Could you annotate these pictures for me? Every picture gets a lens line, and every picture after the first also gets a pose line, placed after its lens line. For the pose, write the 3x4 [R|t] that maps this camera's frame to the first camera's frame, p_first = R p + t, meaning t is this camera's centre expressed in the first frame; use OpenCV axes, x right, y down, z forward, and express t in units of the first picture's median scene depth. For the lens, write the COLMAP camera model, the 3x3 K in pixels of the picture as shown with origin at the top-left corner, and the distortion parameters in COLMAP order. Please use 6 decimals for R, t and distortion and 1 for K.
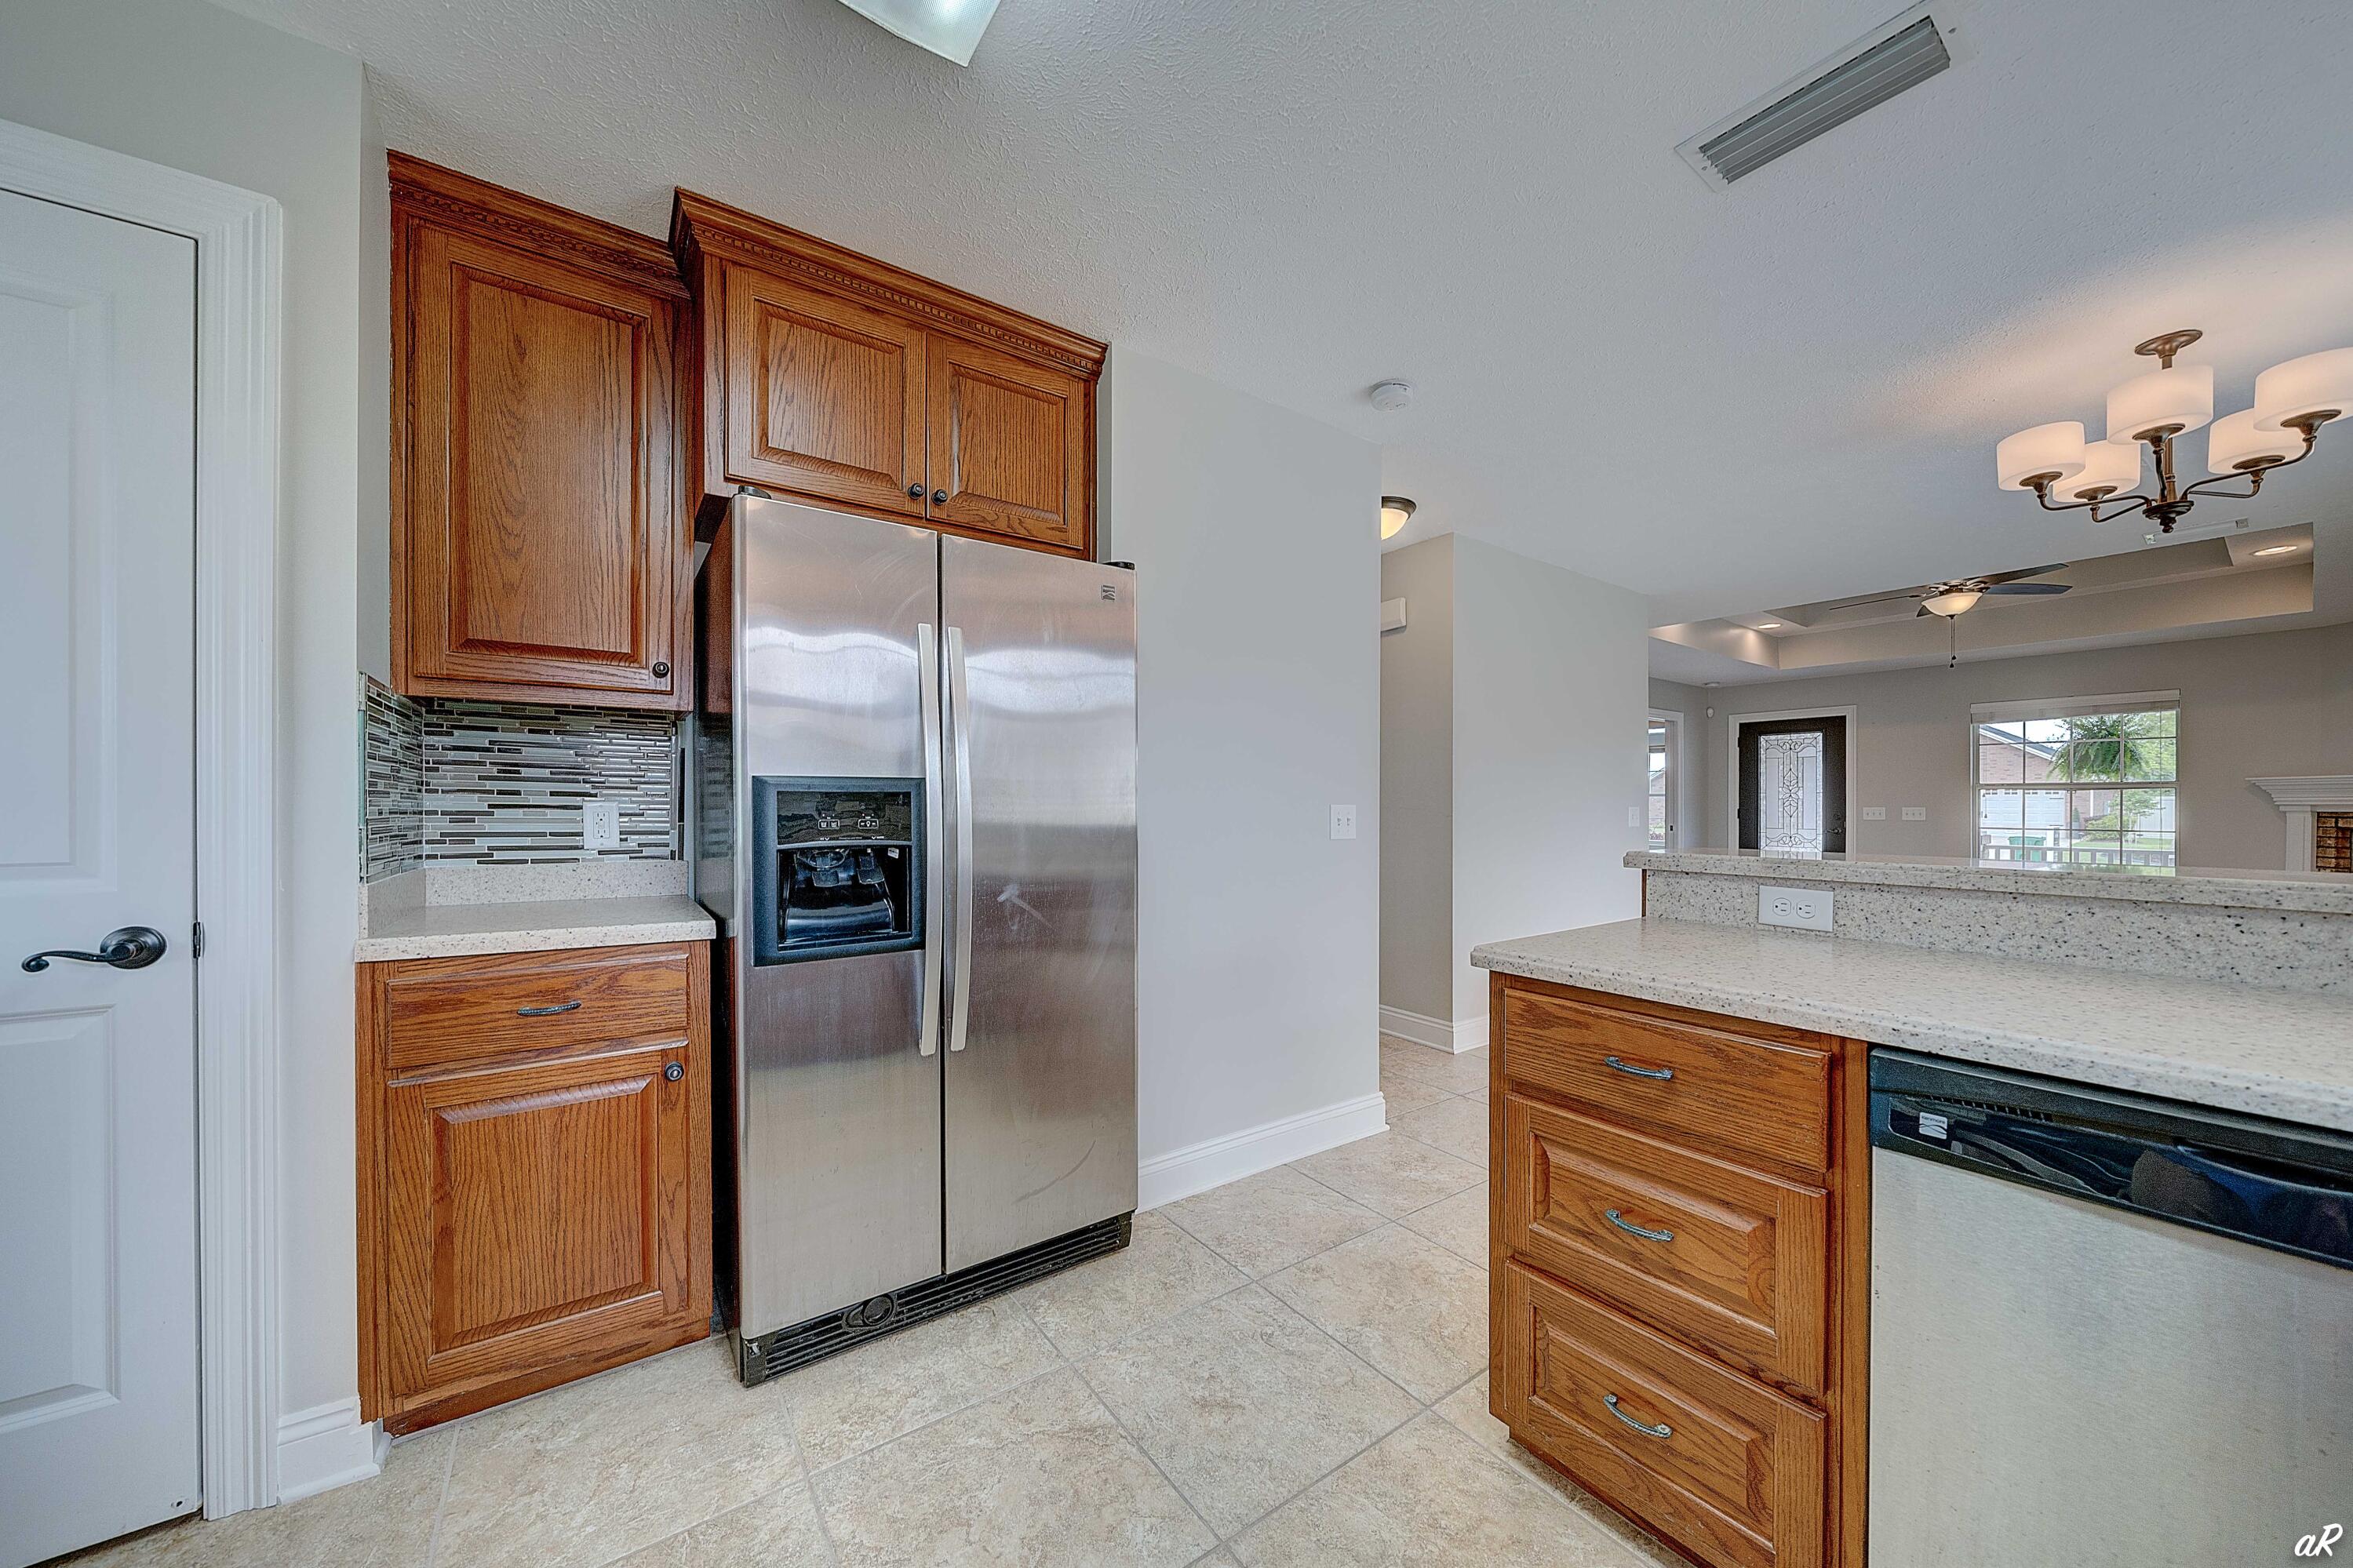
lens RADIAL K [[833.7, 0, 1176.4], [0, 833.7, 803.9], [0, 0, 1]] dist [-0.005318, -0.000248]
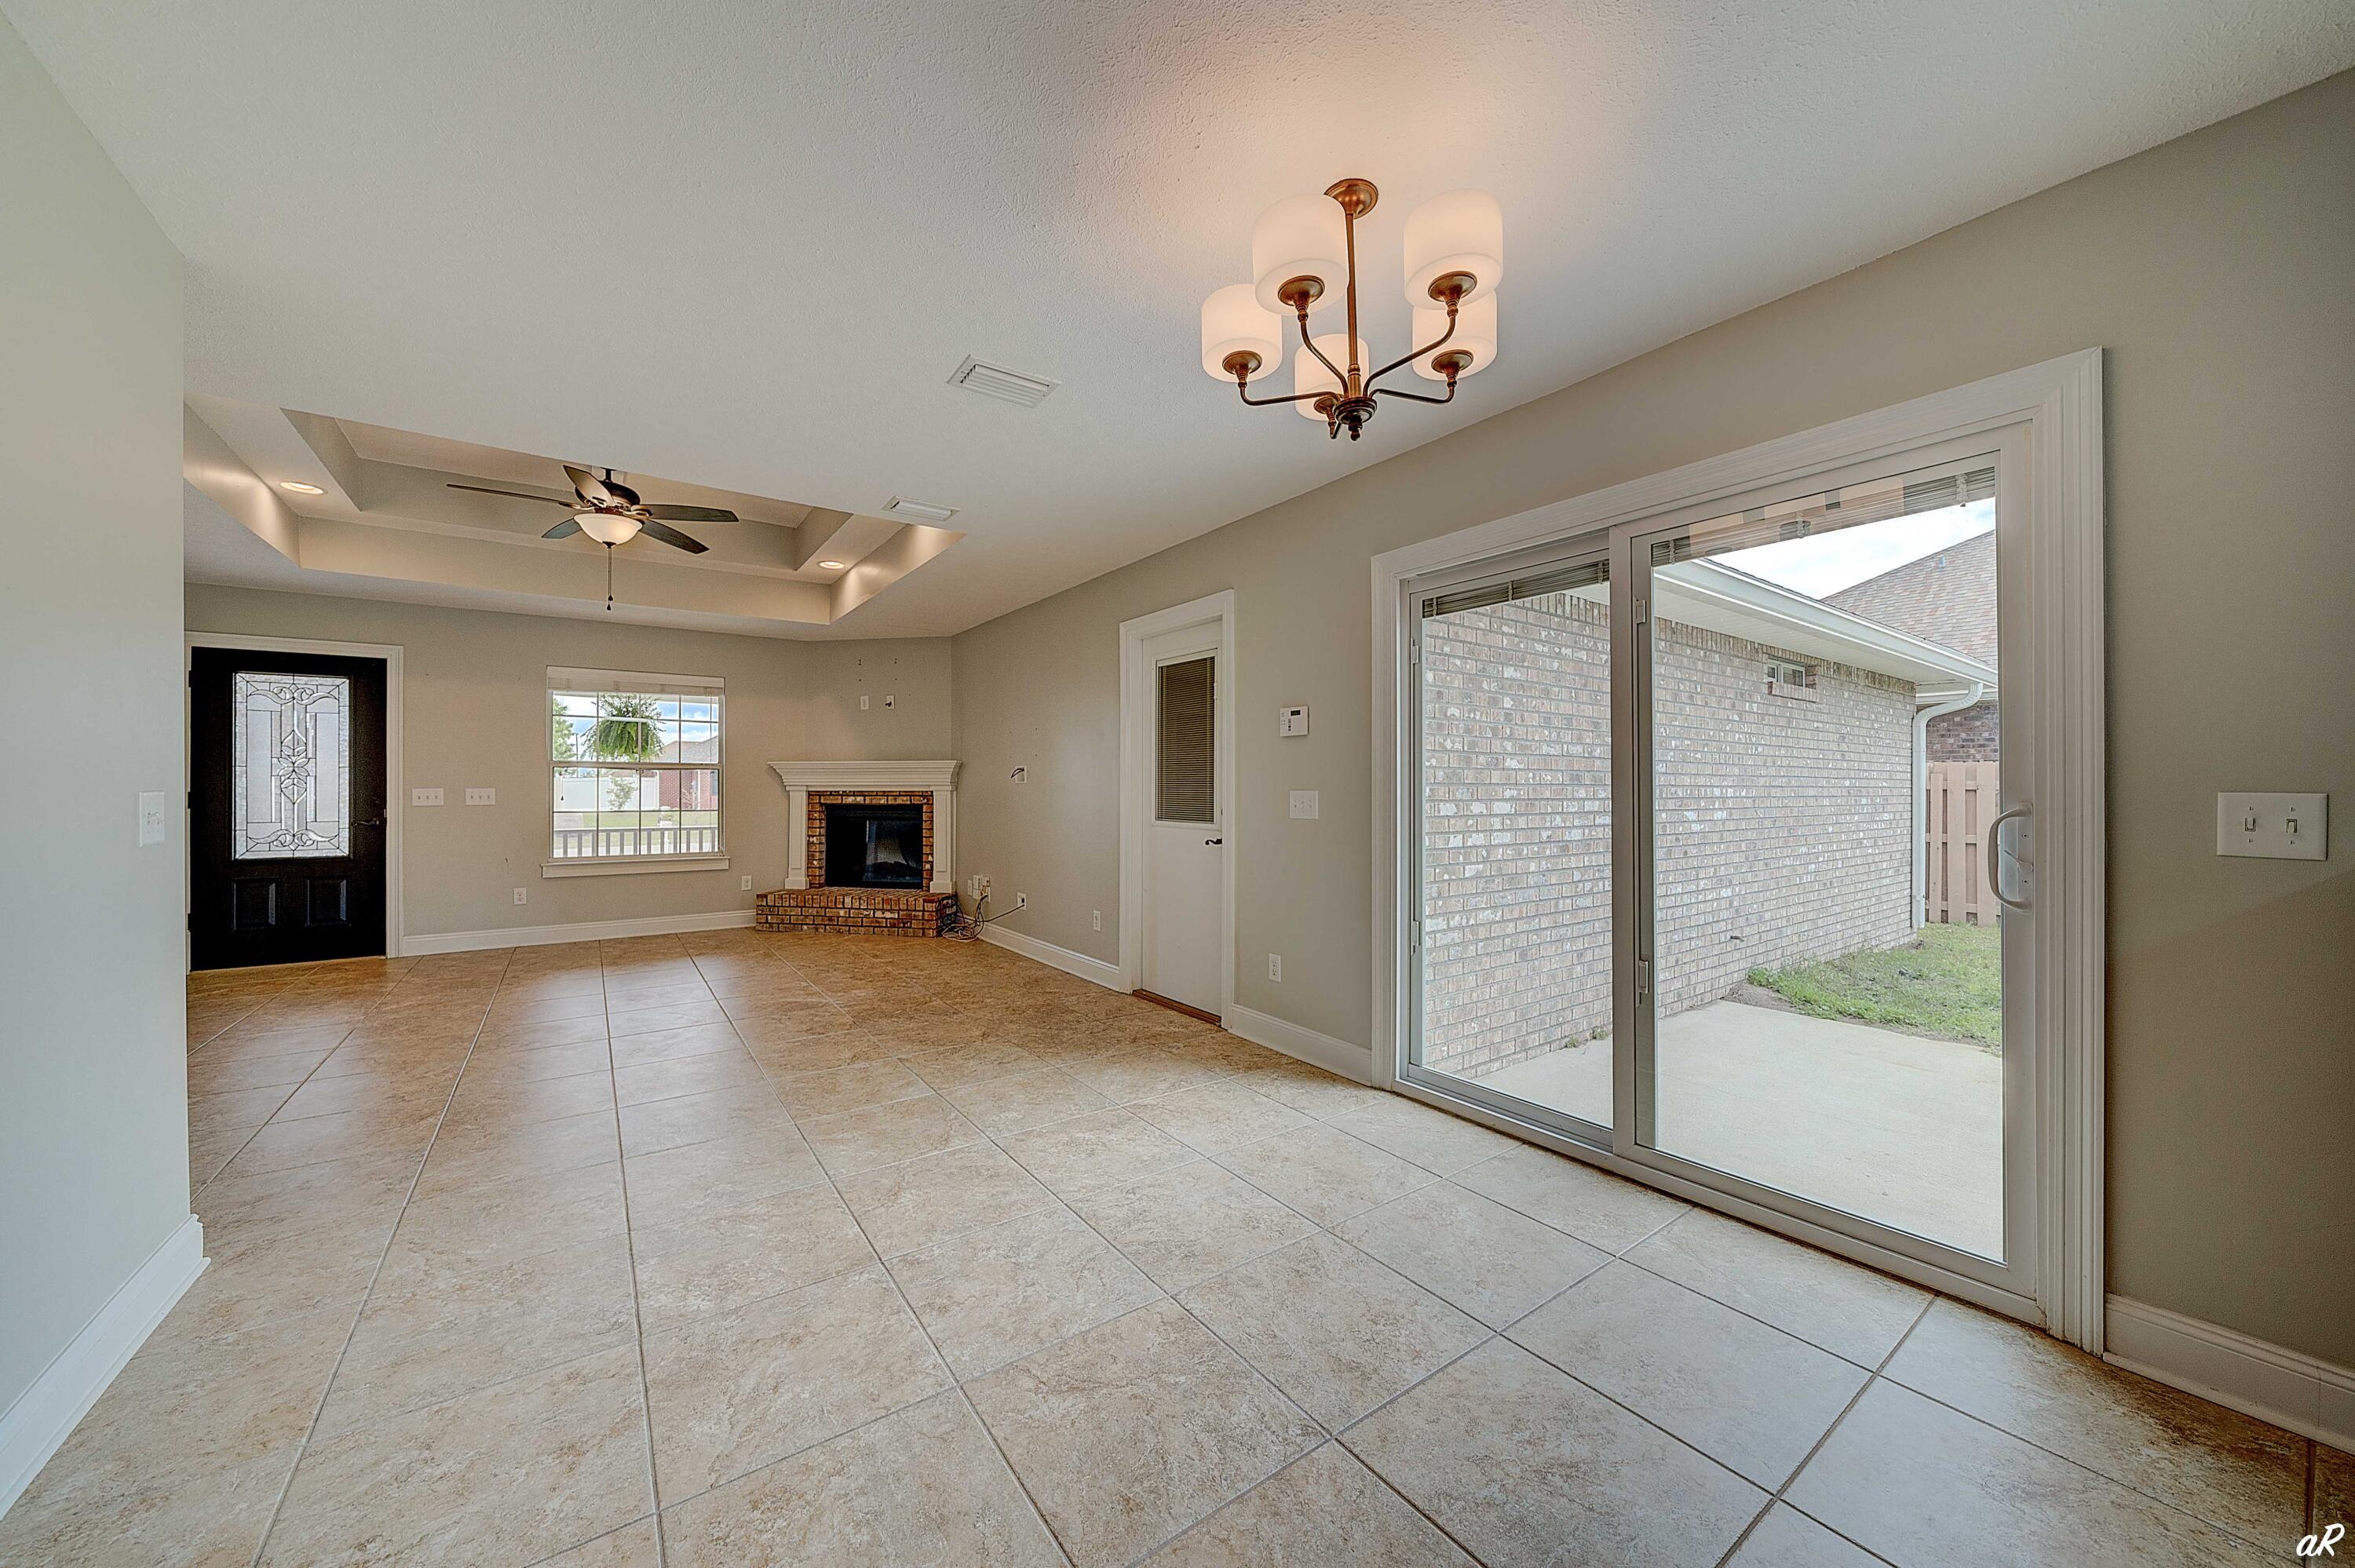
lens RADIAL K [[823.8, 0, 1136.9], [0, 823.8, 785.2], [0, 0, 1]] dist [-0.002466, -0.000165]
pose [[0.026920, -0.000087, 0.999638, 0.431699], [-0.001579, 0.999999, 0.000130, 0.001188], [-0.999636, -0.001582, 0.026920, 1.214445]]
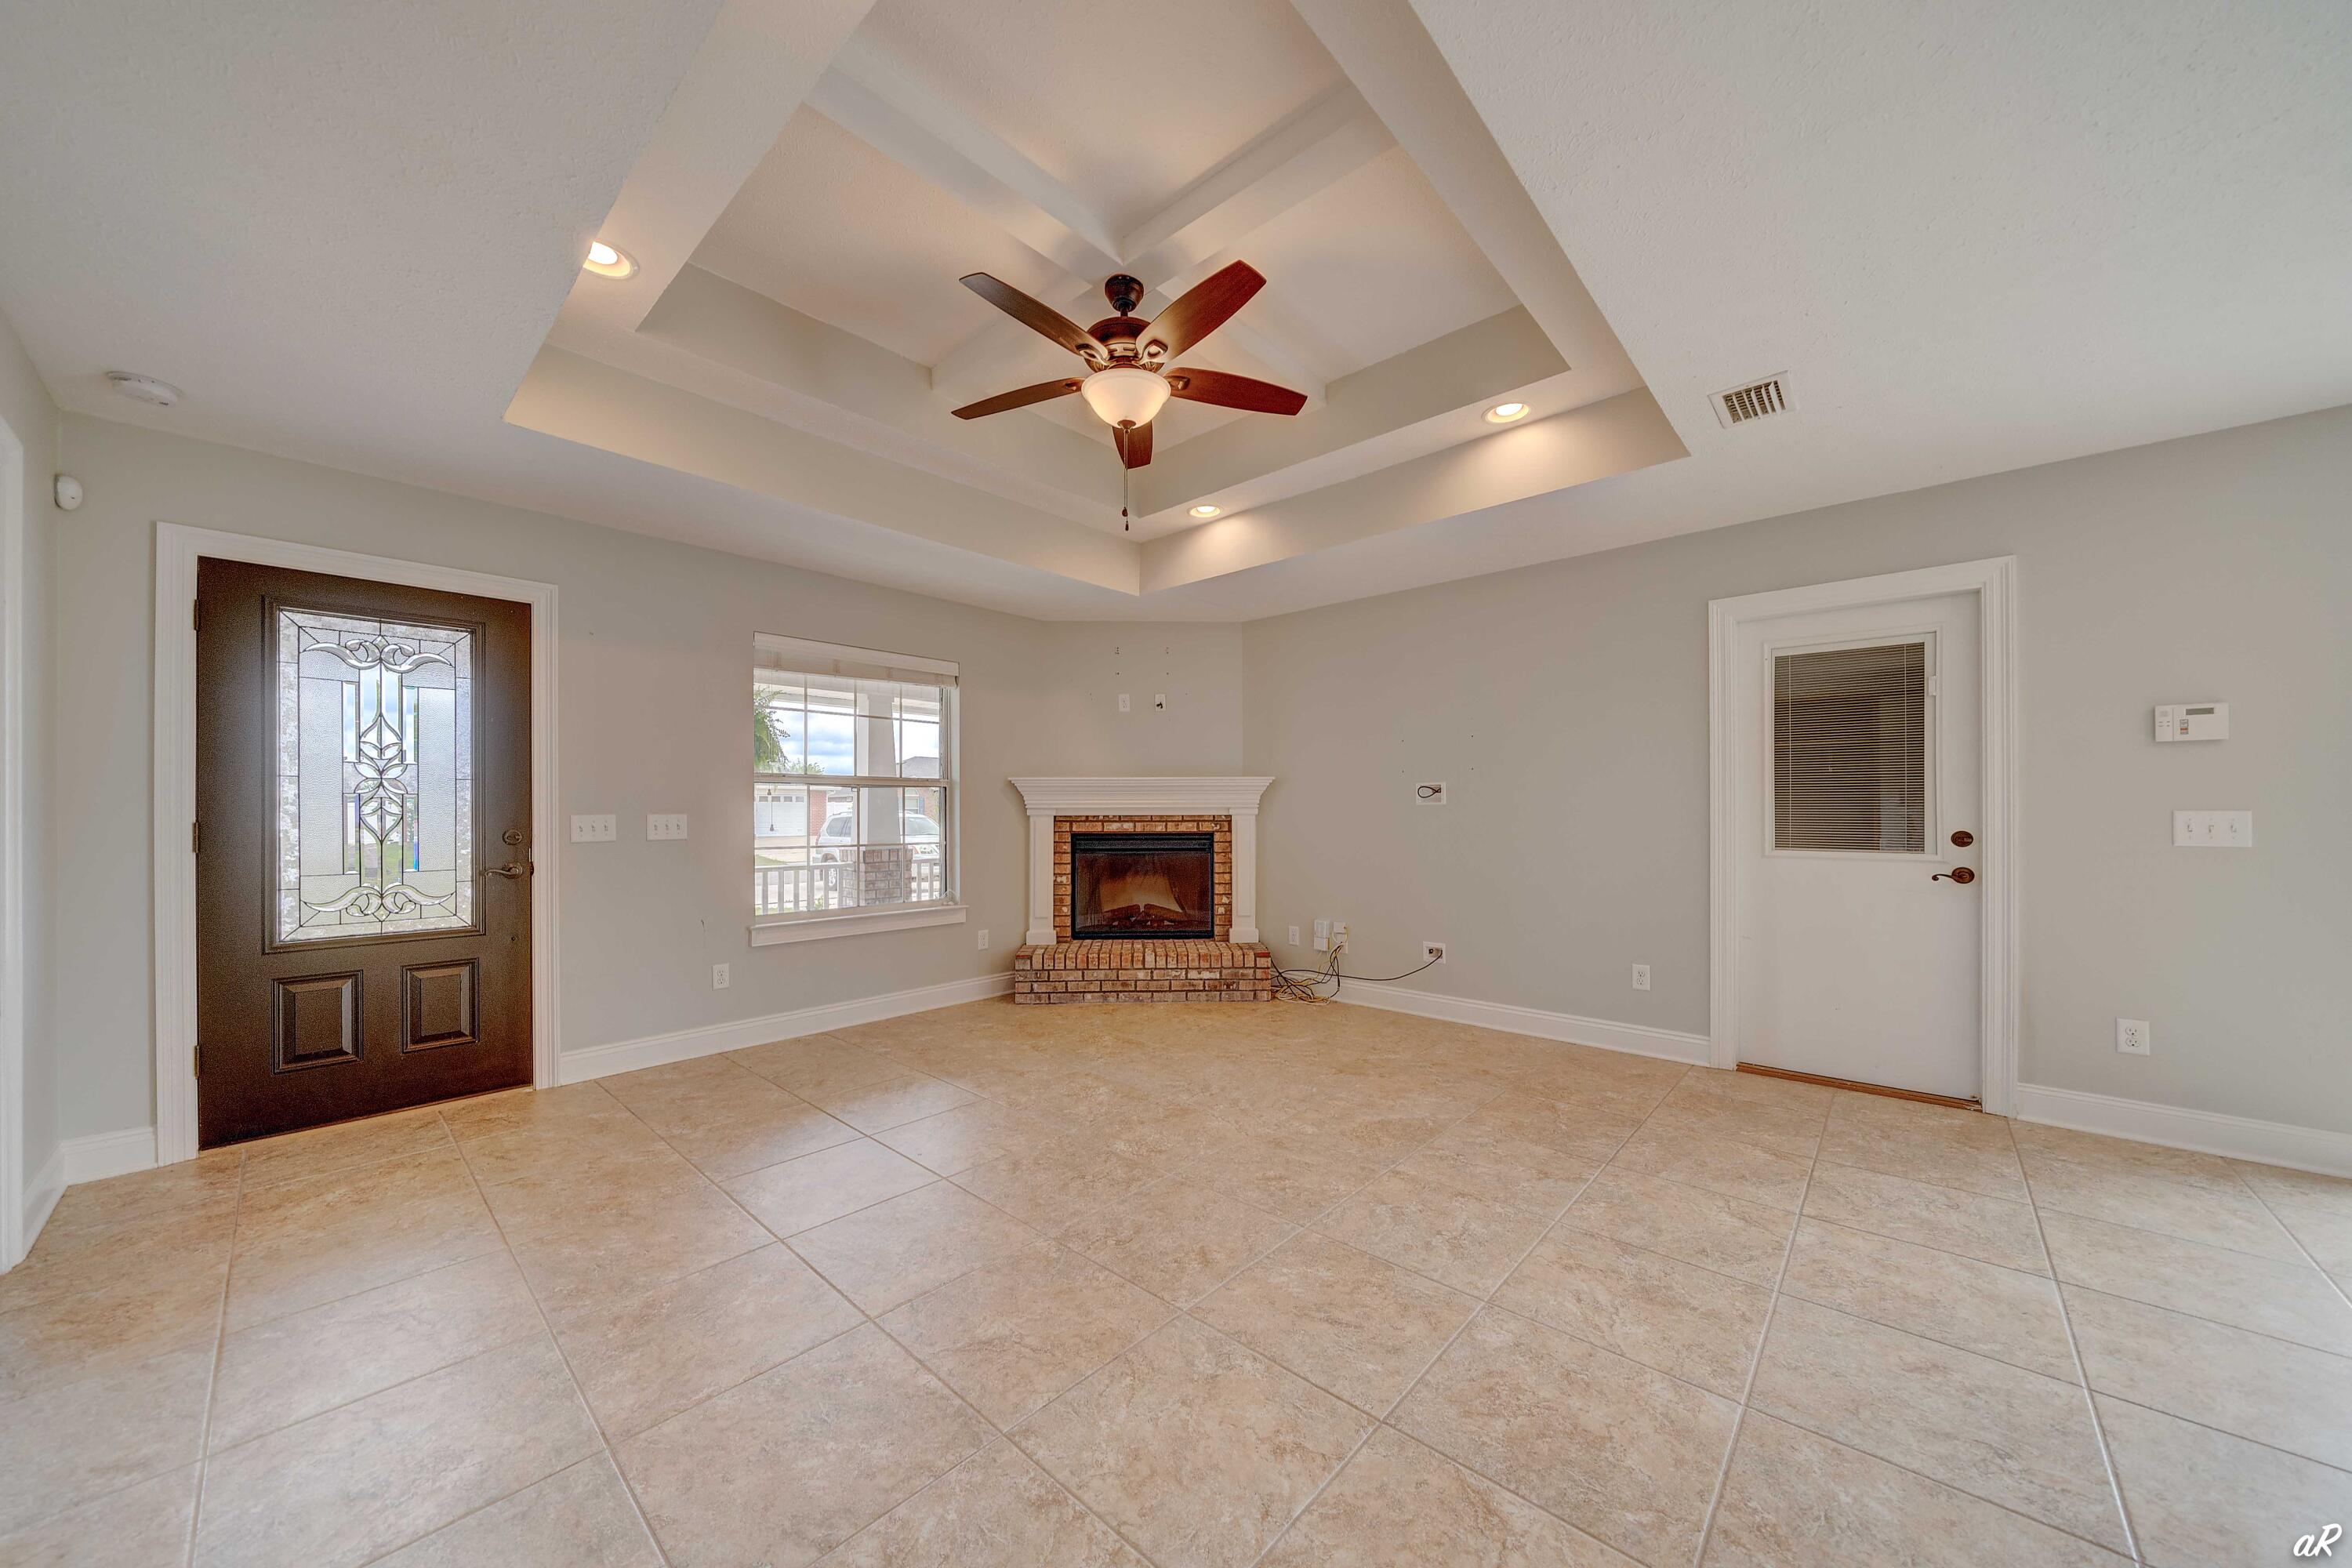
lens RADIAL K [[812.0, 0, 1160.6], [0, 812.0, 810.4], [0, 0, 1]] dist [-0.005067, 0.000044]
pose [[-0.202459, -0.001475, 0.979290, 1.152617], [0.001654, 0.999997, 0.001848, 0.005701], [-0.979289, 0.001994, -0.202455, 2.721605]]
